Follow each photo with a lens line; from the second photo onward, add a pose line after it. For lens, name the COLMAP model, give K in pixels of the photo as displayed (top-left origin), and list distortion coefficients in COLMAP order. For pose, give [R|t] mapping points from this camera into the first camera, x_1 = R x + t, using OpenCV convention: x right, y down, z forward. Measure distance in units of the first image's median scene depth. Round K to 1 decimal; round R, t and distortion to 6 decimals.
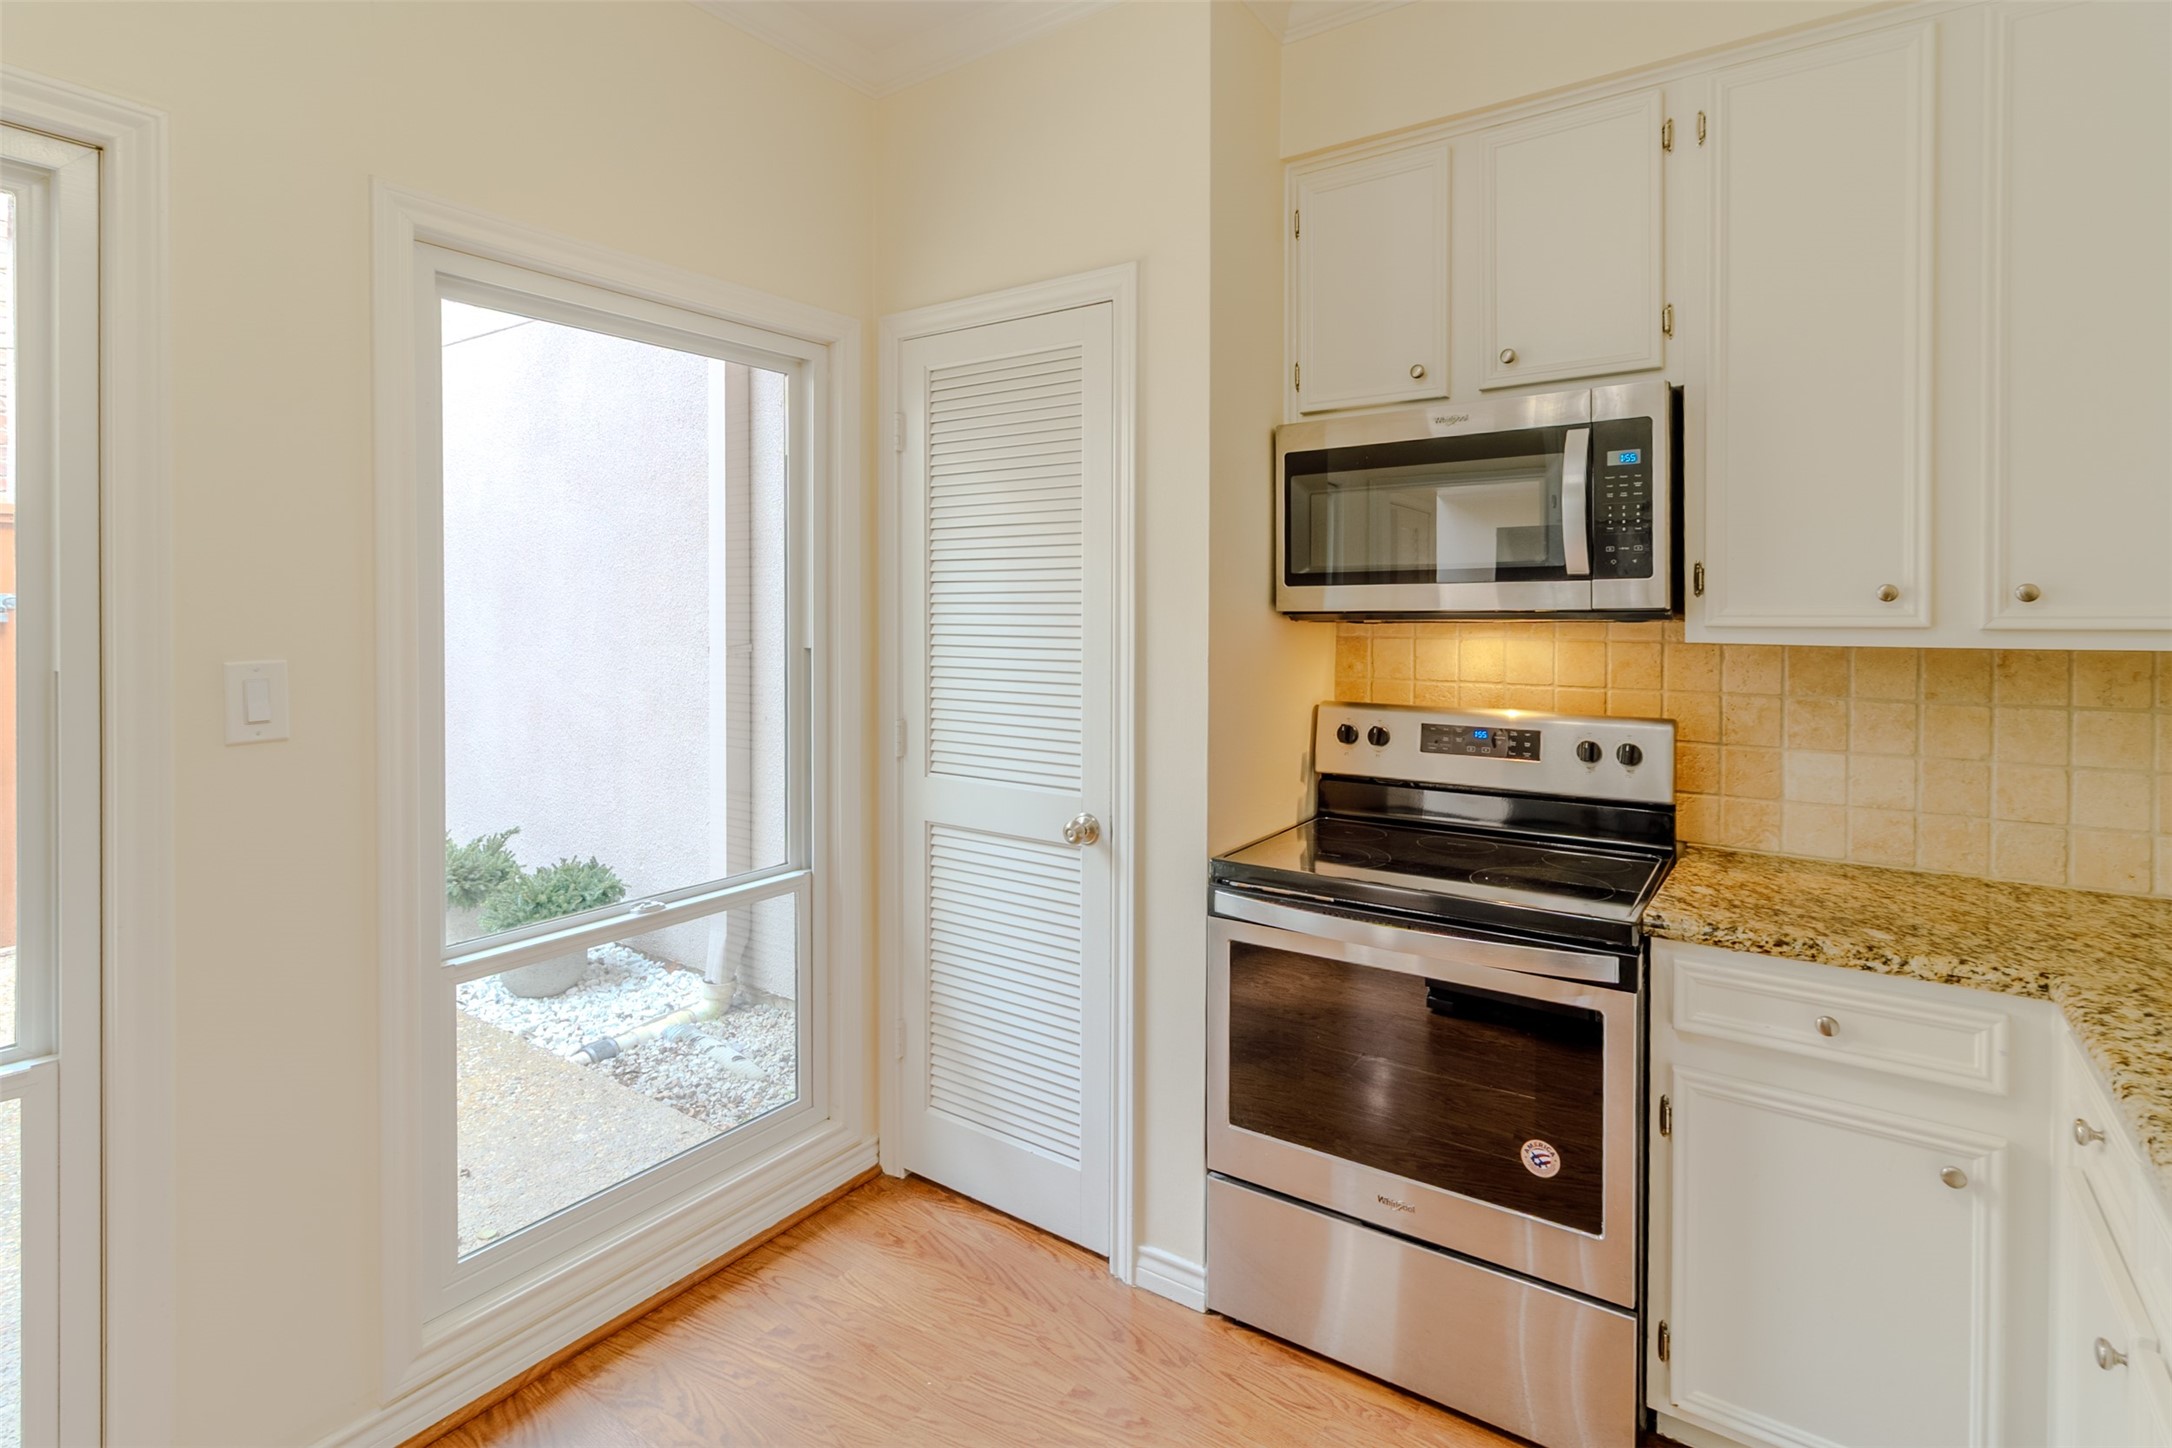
lens RADIAL K [[1050.1, 0, 1085.6], [0, 1050.1, 614.4], [0, 0, 1]] dist [-0.001679, -0.000049]
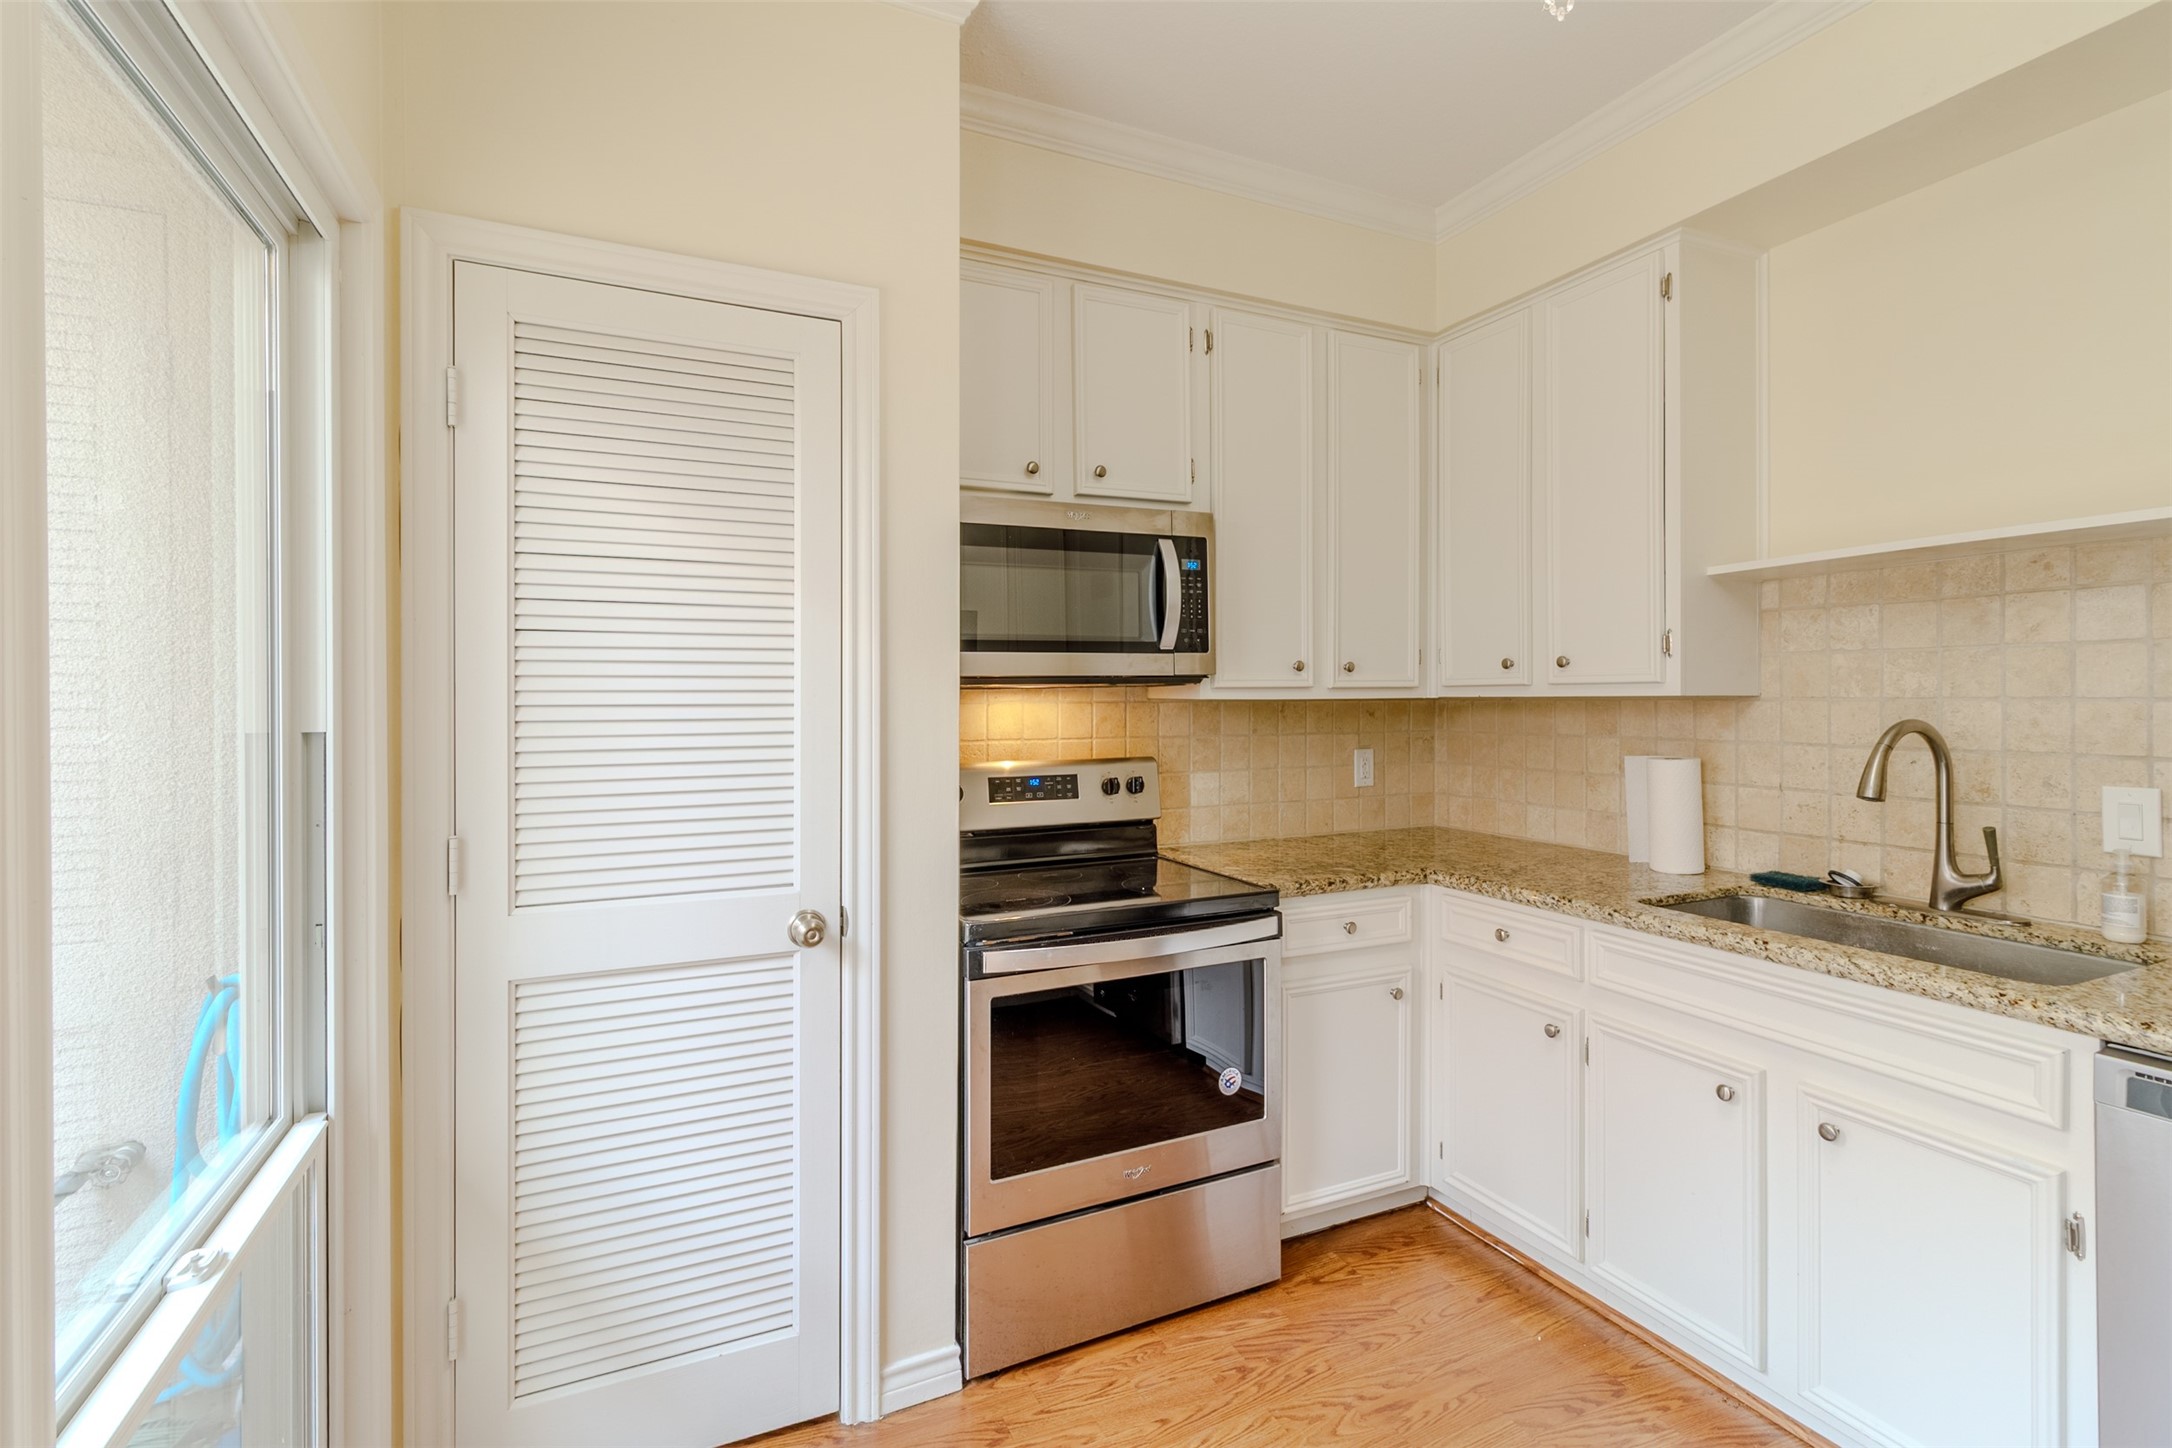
lens RADIAL K [[1001.8, 0, 1088.4], [0, 1001.8, 696.5], [0, 0, 1]] dist [0.001894, 0.000115]
pose [[0.499480, -0.005528, 0.866308, -0.629647], [0.008691, 0.999961, 0.001369, 0.018507], [-0.866282, 0.006846, 0.499509, 0.420644]]
